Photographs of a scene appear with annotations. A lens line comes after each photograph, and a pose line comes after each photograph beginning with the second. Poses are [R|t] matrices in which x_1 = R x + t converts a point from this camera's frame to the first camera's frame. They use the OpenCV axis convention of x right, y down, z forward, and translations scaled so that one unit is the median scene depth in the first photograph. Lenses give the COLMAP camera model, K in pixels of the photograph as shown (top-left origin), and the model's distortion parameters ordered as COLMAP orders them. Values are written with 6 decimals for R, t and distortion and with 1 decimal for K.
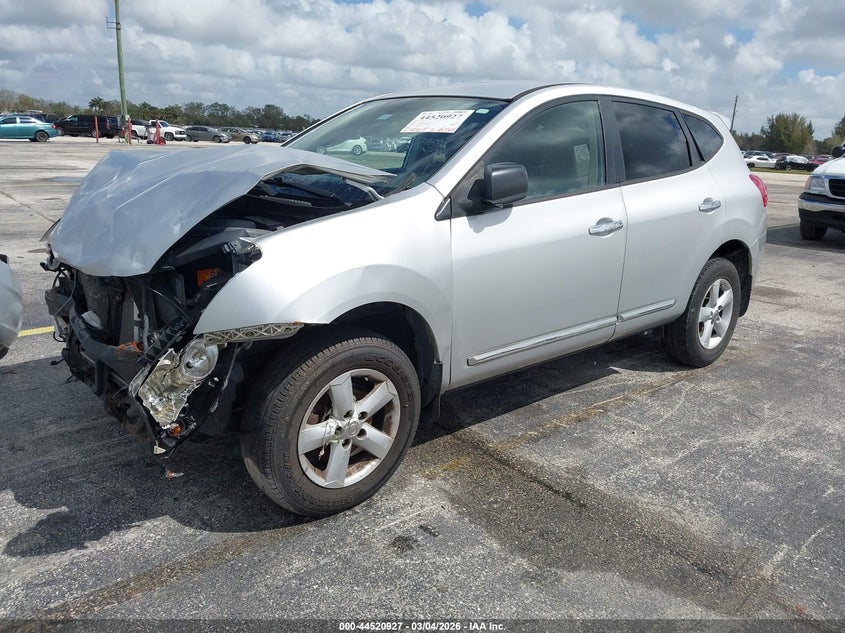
lens RADIAL K [[661.5, 0, 422.5], [0, 661.5, 316.5], [0, 0, 1]] dist [0.007110, 0.003768]
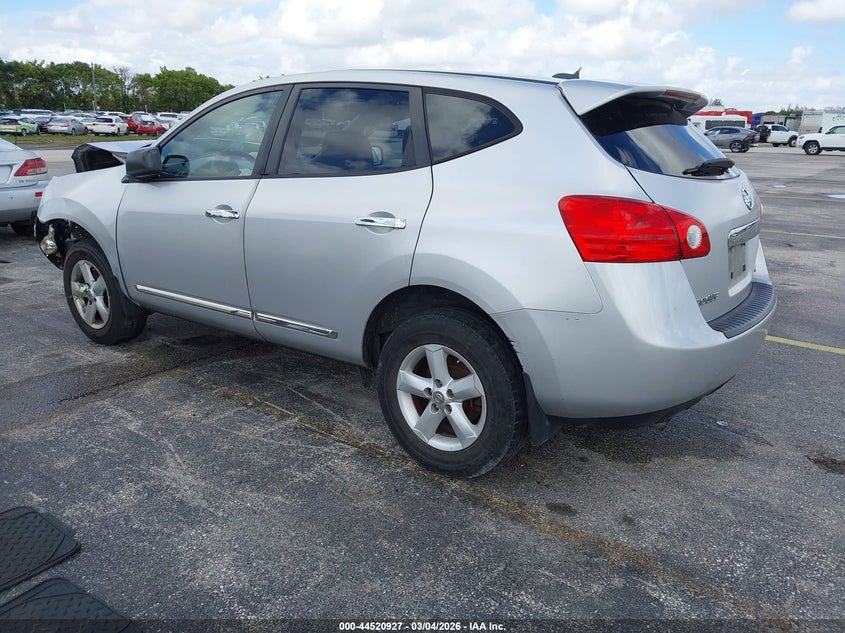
lens RADIAL K [[661.5, 0, 422.5], [0, 661.5, 316.5], [0, 0, 1]] dist [0.007110, 0.003768]
pose [[0.221774, 0.270365, -0.936867, 1.250584], [-0.244018, 0.945609, 0.215124, -0.261167], [0.944072, 0.180903, 0.275686, 0.969110]]
